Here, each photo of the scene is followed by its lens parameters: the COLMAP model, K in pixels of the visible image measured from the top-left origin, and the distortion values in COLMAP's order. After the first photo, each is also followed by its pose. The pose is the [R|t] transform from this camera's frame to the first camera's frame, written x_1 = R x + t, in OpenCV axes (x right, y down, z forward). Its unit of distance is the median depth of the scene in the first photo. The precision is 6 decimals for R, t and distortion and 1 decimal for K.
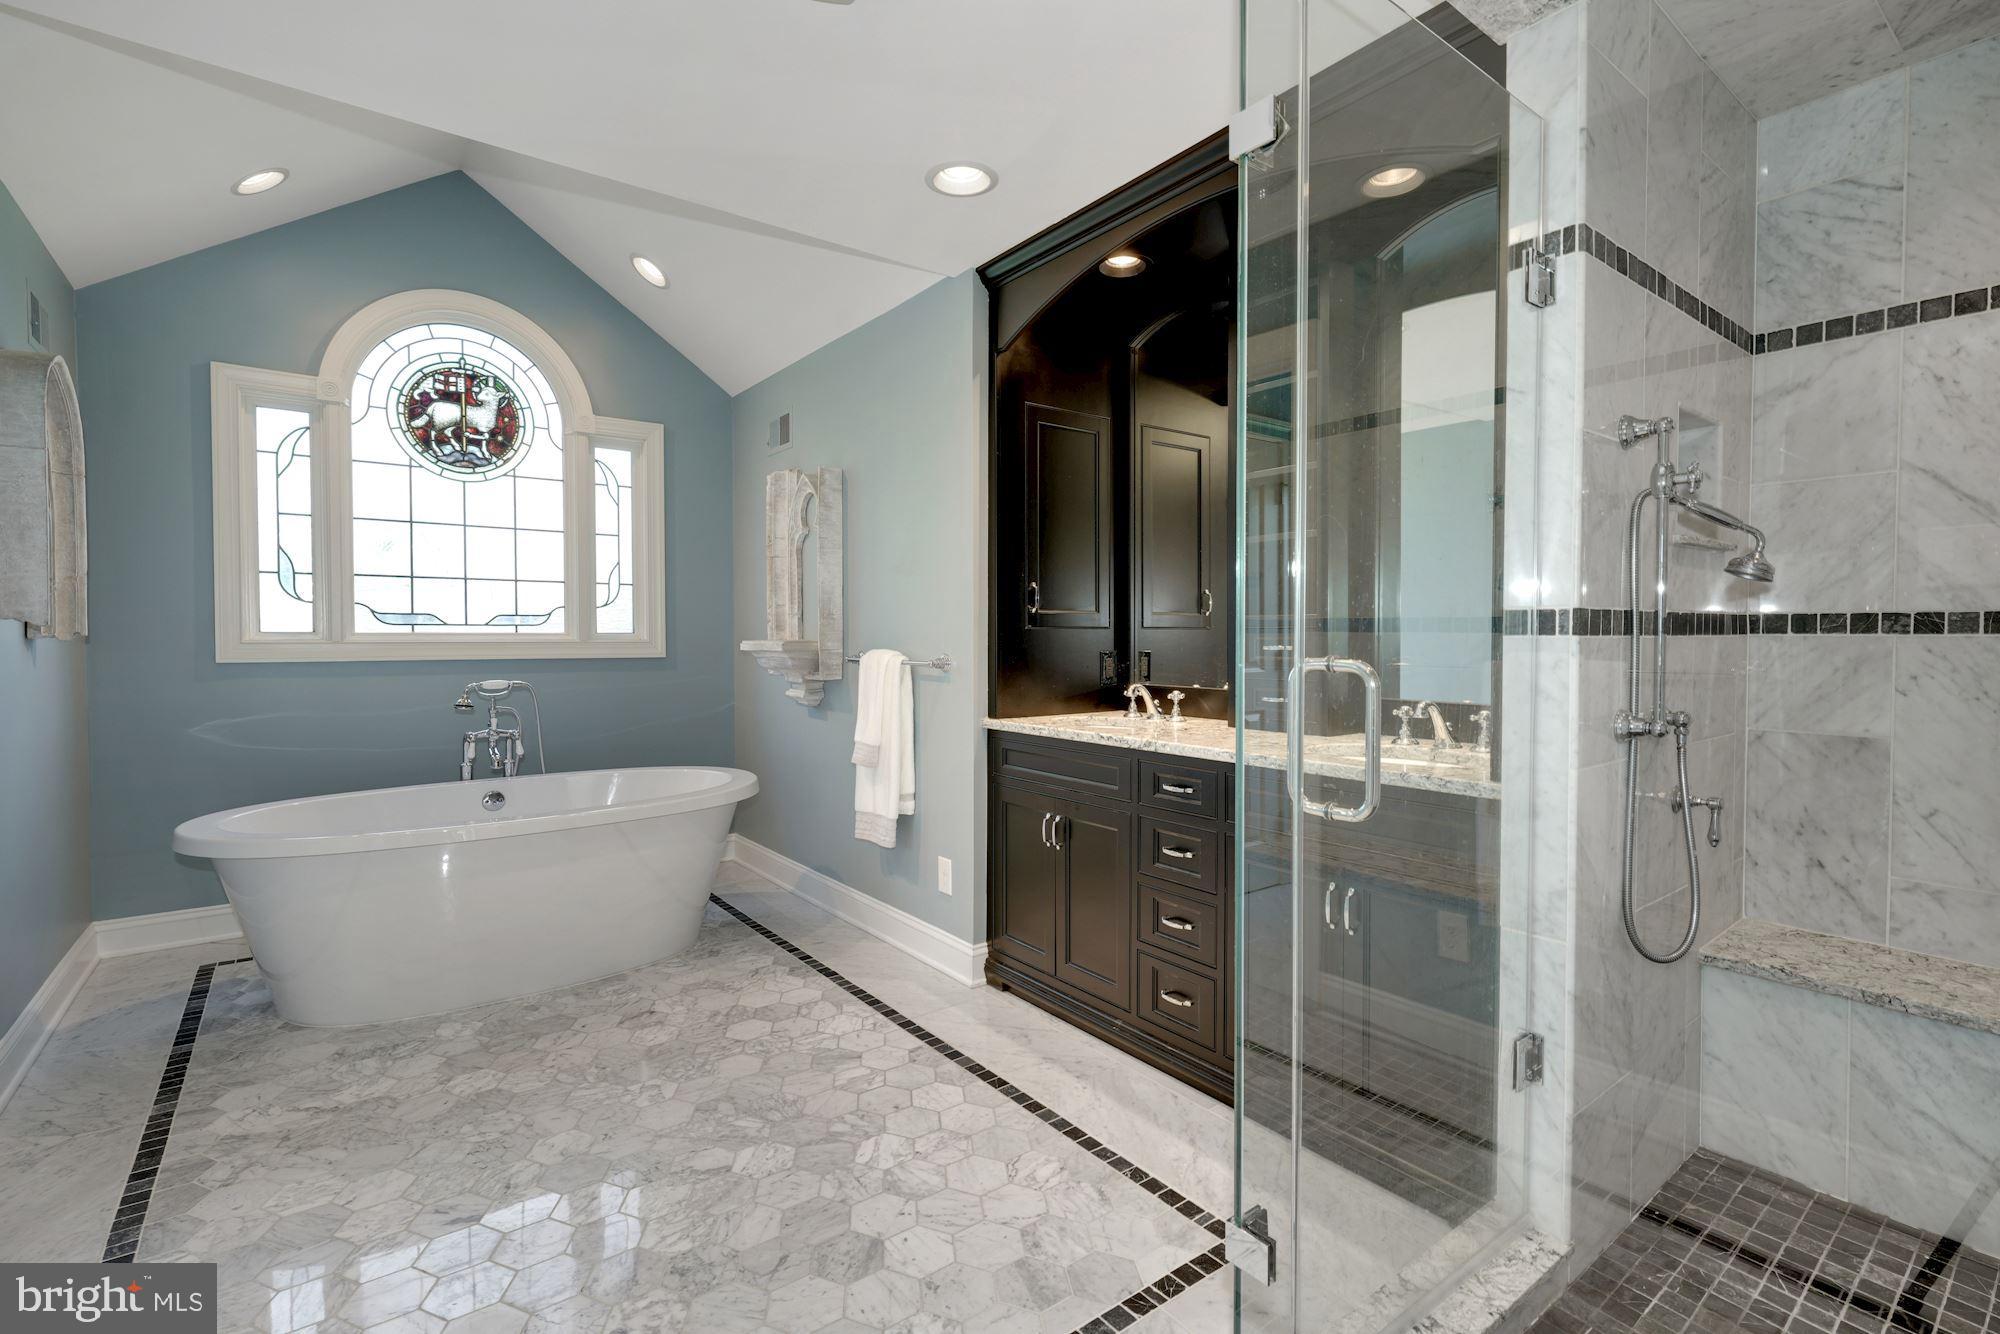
lens RADIAL K [[915.5, 0, 999.4], [0, 915.5, 655.2], [0, 0, 1]] dist [0.001292, 0.000062]
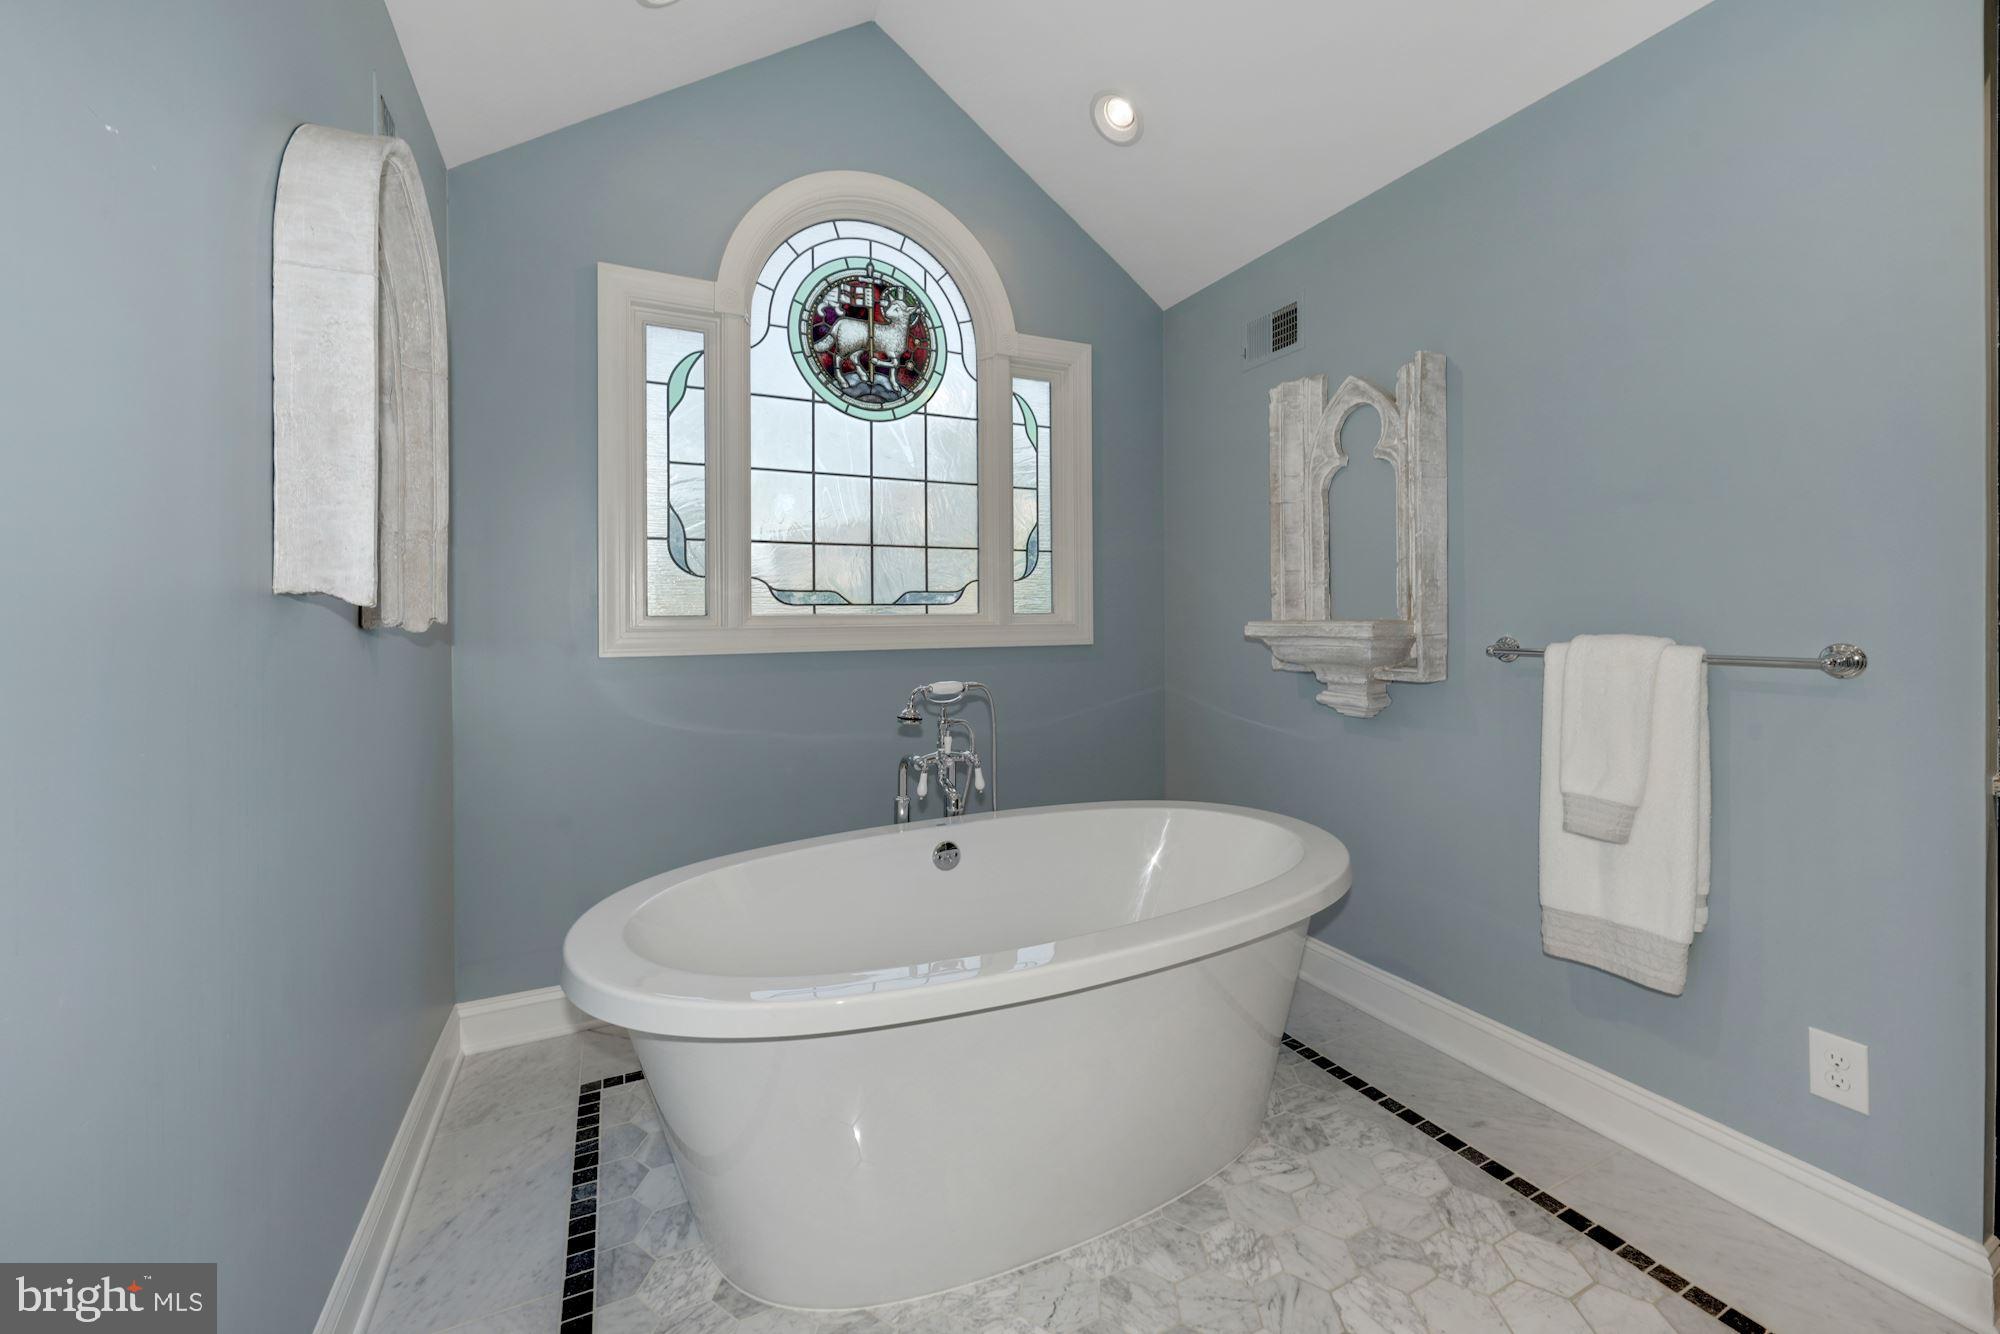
lens RADIAL K [[801.2, 0, 1002.2], [0, 801.2, 608.3], [0, 0, 1]] dist [-0.000615, 0.000031]
pose [[0.980382, -0.011866, -0.196750, -0.353265], [0.005974, 0.999516, -0.030517, -0.008873], [0.197017, 0.028743, 0.979979, 0.369582]]
